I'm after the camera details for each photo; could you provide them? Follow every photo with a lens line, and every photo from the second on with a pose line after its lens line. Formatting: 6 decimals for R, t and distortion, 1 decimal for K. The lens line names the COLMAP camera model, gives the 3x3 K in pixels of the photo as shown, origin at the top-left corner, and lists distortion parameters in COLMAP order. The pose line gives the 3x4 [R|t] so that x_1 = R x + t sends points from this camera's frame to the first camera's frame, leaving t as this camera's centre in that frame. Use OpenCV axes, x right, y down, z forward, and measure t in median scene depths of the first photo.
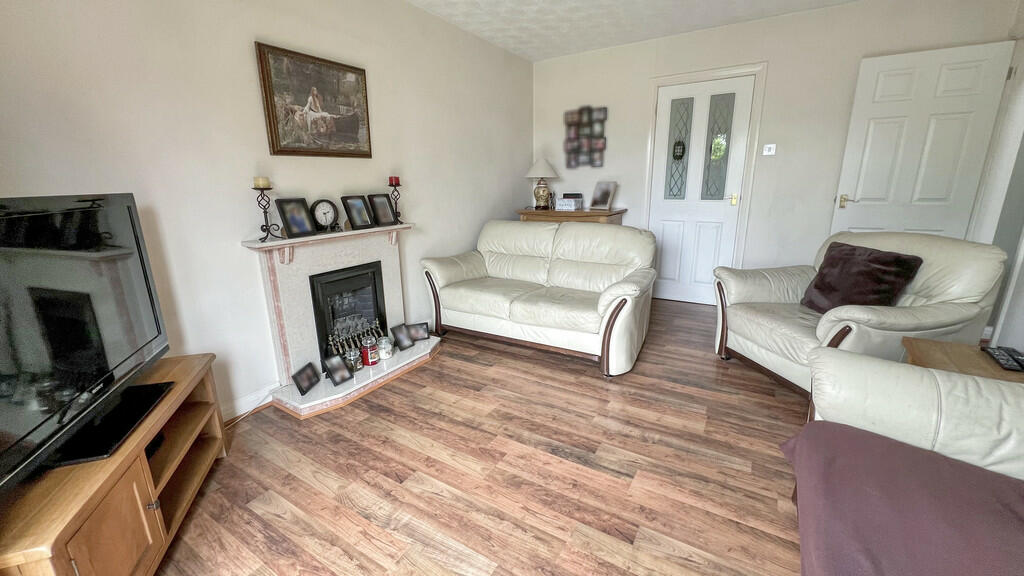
lens RADIAL K [[412.2, 0, 508.0], [0, 412.2, 287.6], [0, 0, 1]] dist [0.000647, -0.000002]
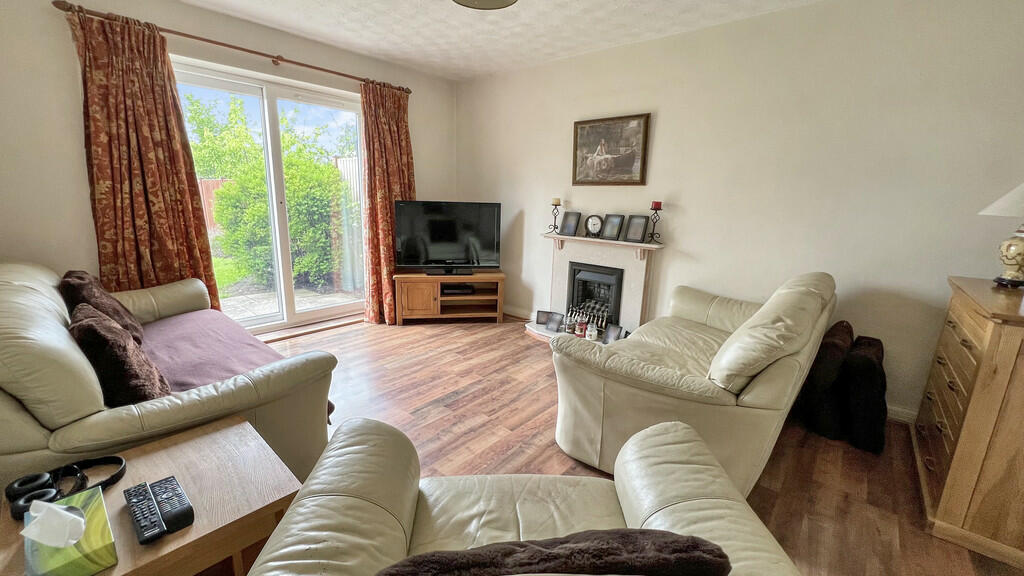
lens RADIAL K [[412.2, 0, 508.0], [0, 412.2, 287.6], [0, 0, 1]] dist [0.000647, -0.000002]
pose [[-0.174272, 0.223785, -0.958931, 1.158183], [-0.274824, 0.924083, 0.265598, -0.306482], [0.945569, 0.309824, -0.099540, 1.029445]]
